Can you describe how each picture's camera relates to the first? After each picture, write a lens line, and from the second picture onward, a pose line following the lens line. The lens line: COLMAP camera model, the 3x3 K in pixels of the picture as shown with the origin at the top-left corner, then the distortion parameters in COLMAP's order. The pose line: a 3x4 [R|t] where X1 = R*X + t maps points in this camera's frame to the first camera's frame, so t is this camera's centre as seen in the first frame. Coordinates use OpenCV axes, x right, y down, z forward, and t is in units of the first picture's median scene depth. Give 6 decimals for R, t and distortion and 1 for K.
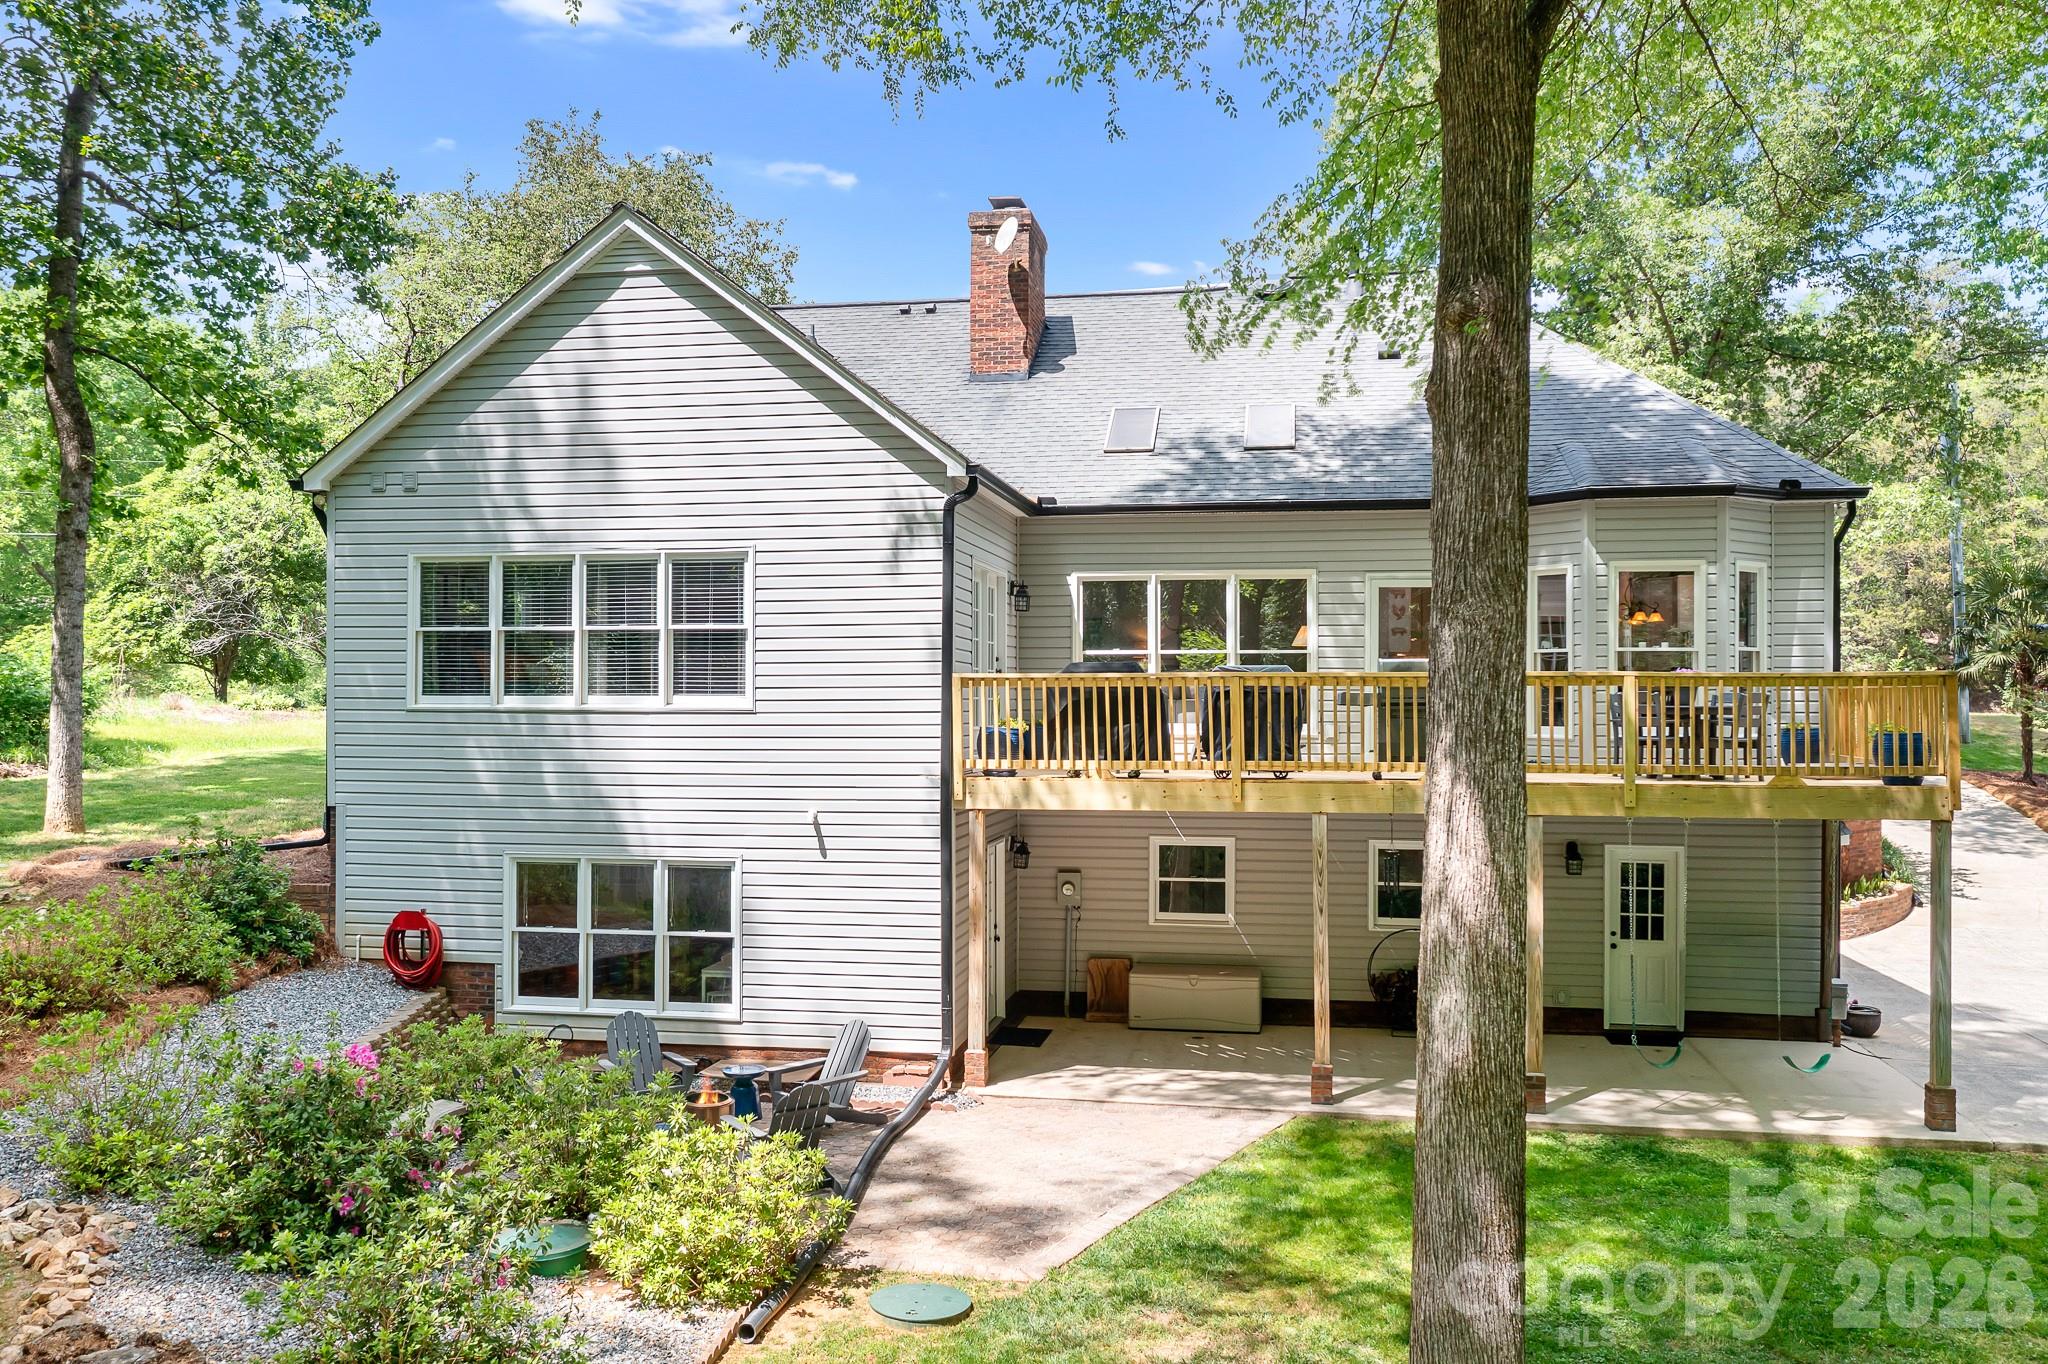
lens RADIAL K [[1621.8, 0, 1023.3], [0, 1621.8, 695.5], [0, 0, 1]] dist [-0.009896, 0.000678]
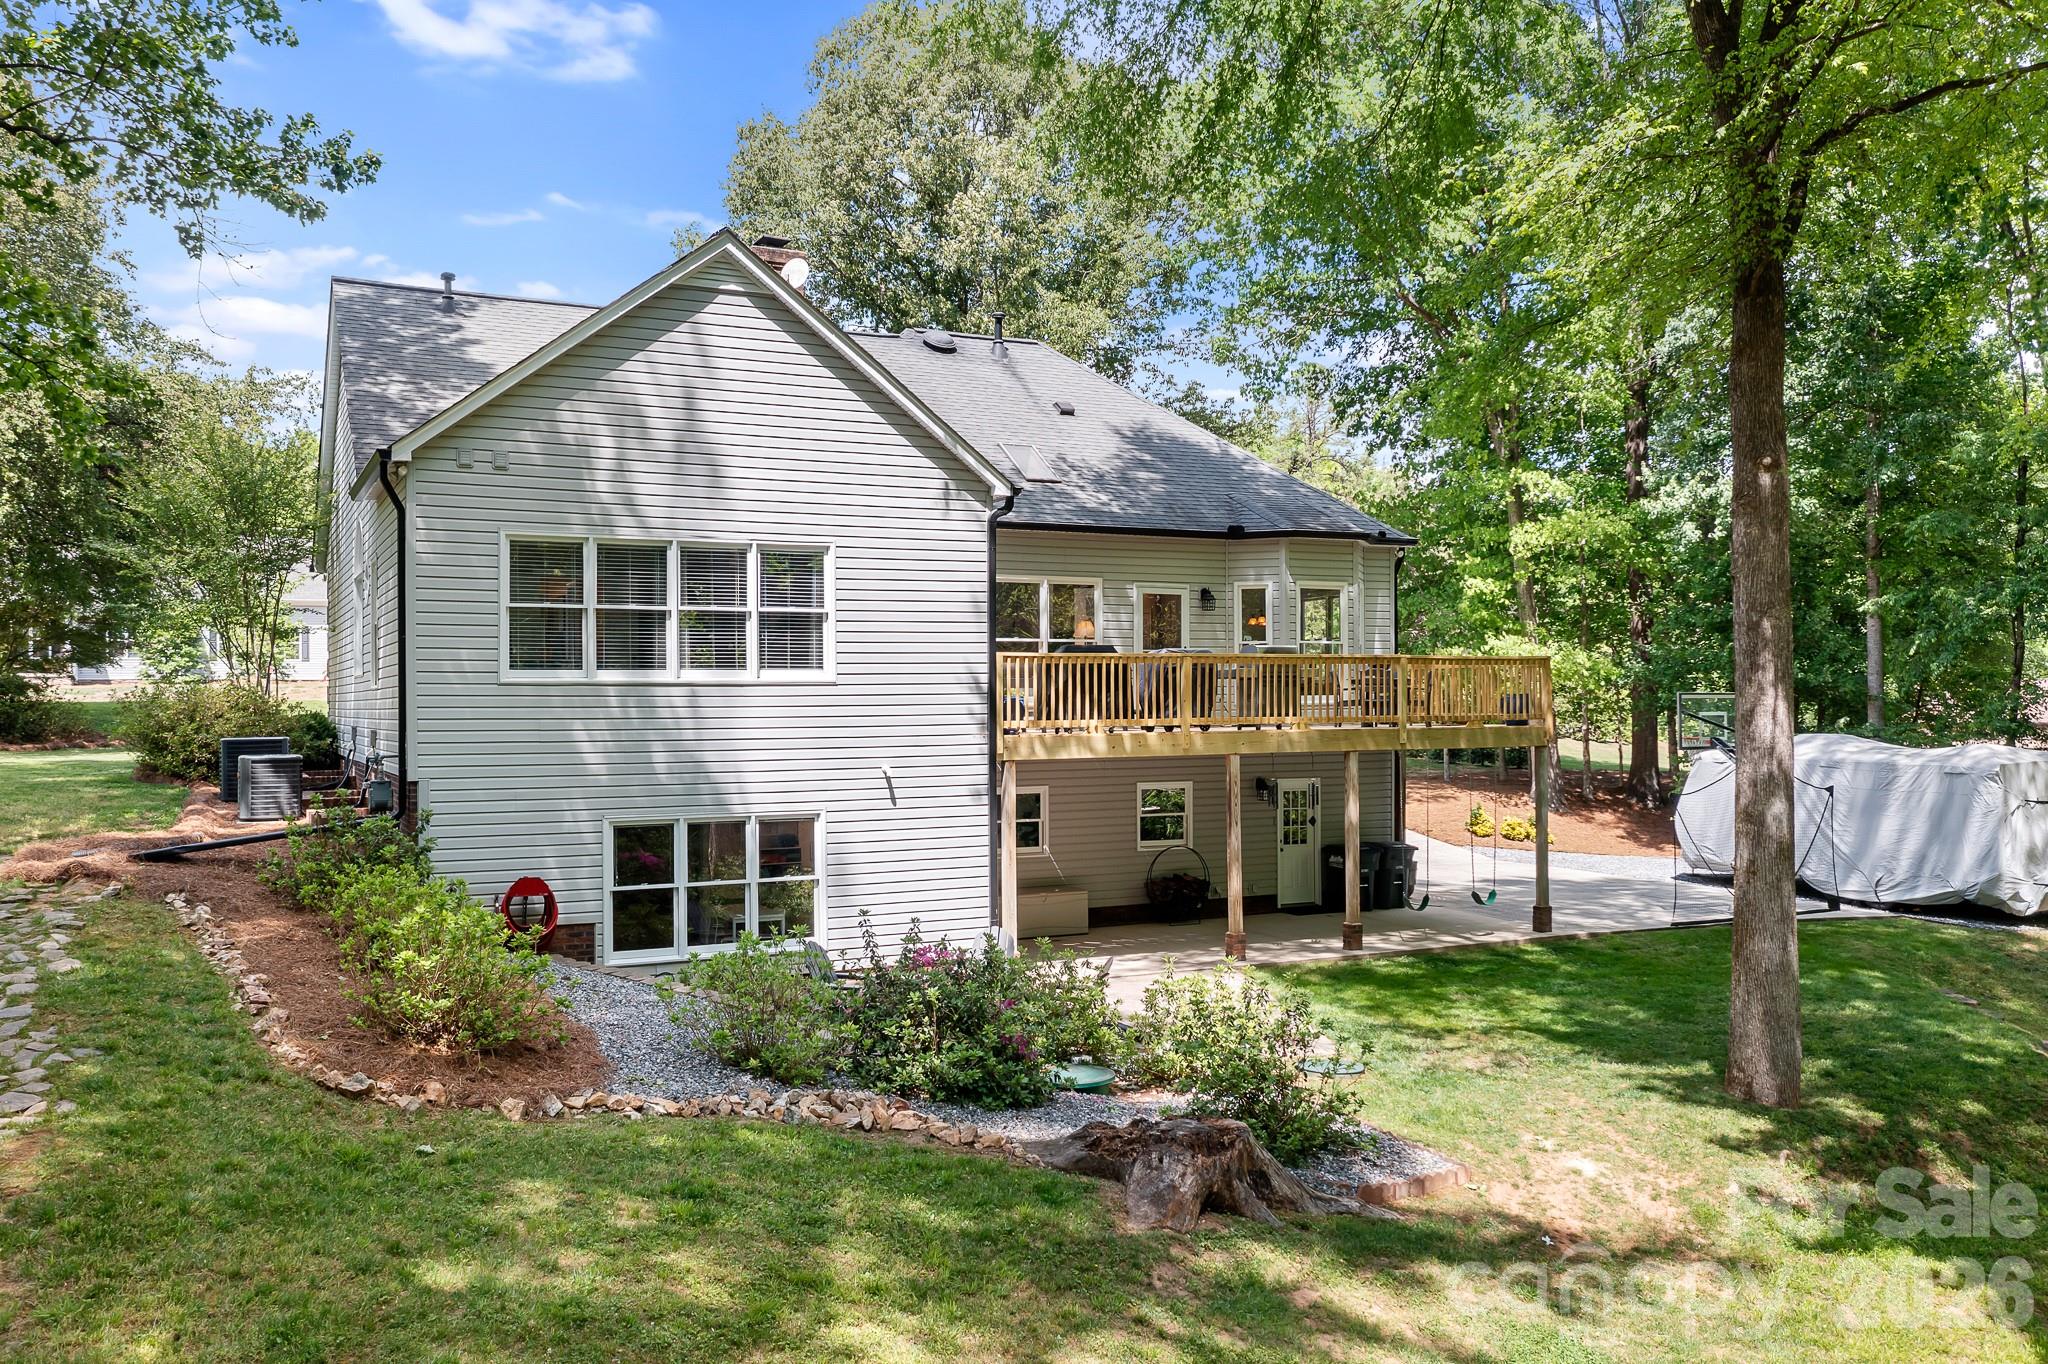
lens RADIAL K [[1621.8, 0, 1023.3], [0, 1621.8, 695.5], [0, 0, 1]] dist [-0.009896, 0.000678]
pose [[0.805966, -0.005013, 0.591941, -0.731738], [0.007209, 0.999973, -0.001346, 0.020595], [-0.591918, 0.005352, 0.805981, -0.019634]]
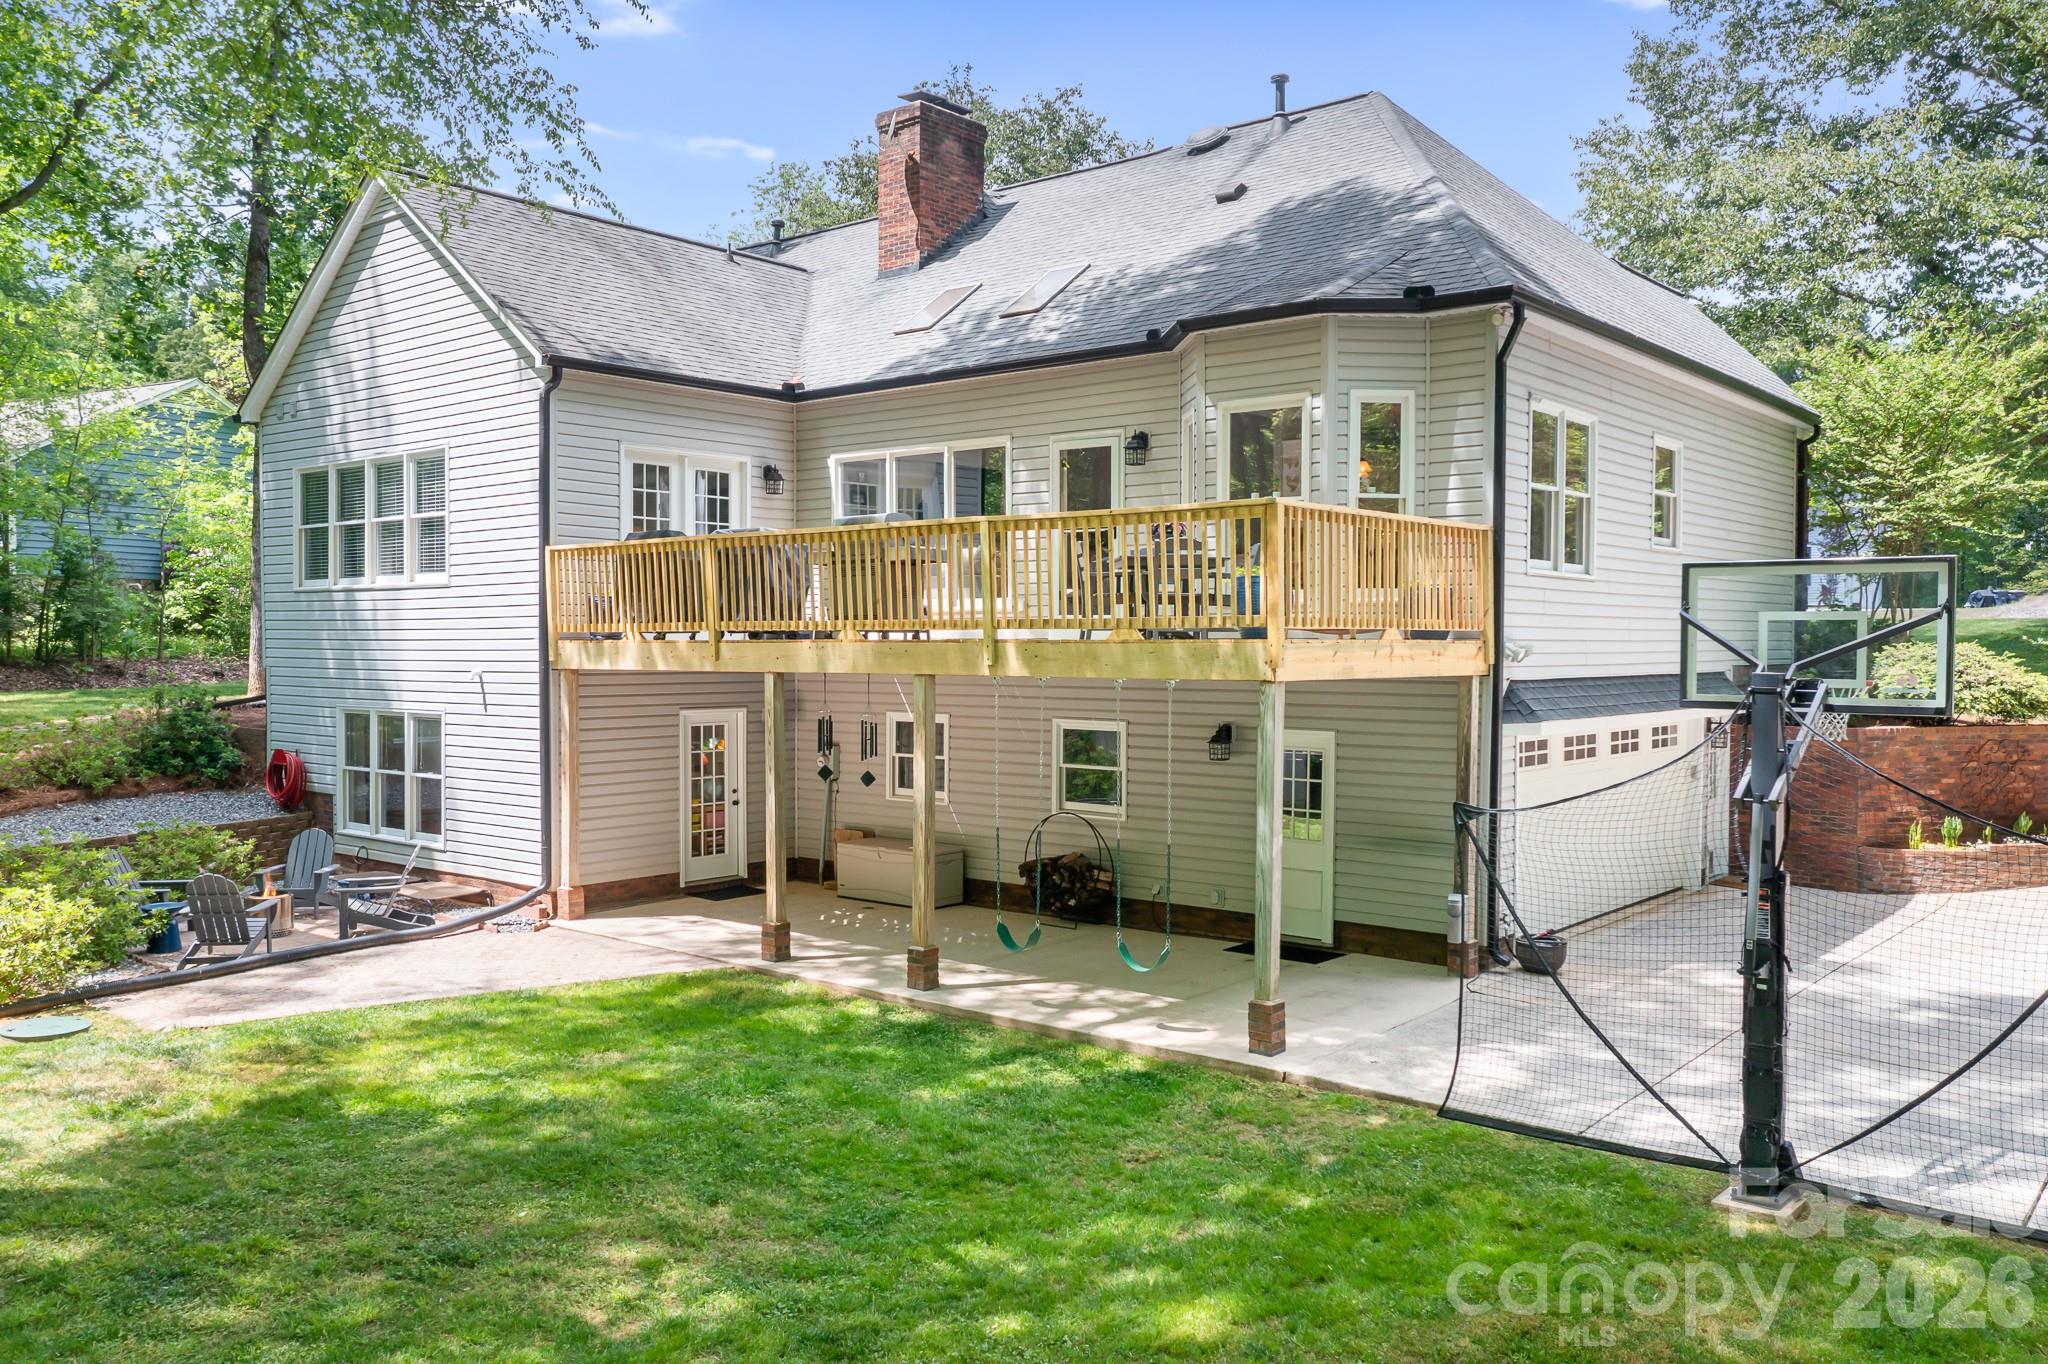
lens RADIAL K [[1621.8, 0, 1023.3], [0, 1621.8, 695.5], [0, 0, 1]] dist [-0.009896, 0.000678]
pose [[0.865970, 0.015675, -0.499850, 0.756548], [0.001116, 0.999446, 0.033276, 0.049450], [0.500095, -0.029373, 0.865472, 0.193228]]
